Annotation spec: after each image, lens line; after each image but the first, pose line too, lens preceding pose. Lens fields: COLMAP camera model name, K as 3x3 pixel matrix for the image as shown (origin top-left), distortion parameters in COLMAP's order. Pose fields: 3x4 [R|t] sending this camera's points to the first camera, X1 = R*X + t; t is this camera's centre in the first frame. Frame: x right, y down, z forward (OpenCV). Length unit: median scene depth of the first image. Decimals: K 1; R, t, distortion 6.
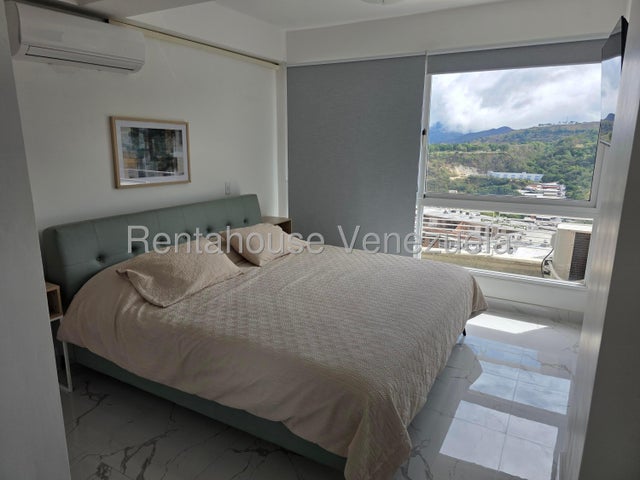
lens RADIAL K [[428.8, 0, 317.2], [0, 428.8, 238.4], [0, 0, 1]] dist [0.047695, -0.002681]
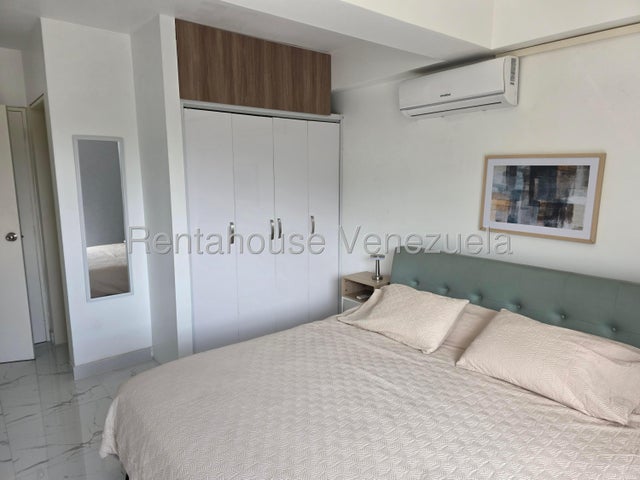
lens RADIAL K [[428.8, 0, 317.8], [0, 428.8, 241.8], [0, 0, 1]] dist [0.047695, -0.002681]
pose [[-0.365002, 0.145579, -0.919554, 0.640279], [-0.208378, 0.949867, 0.233090, -0.273284], [0.907388, 0.276694, -0.316368, 1.133677]]
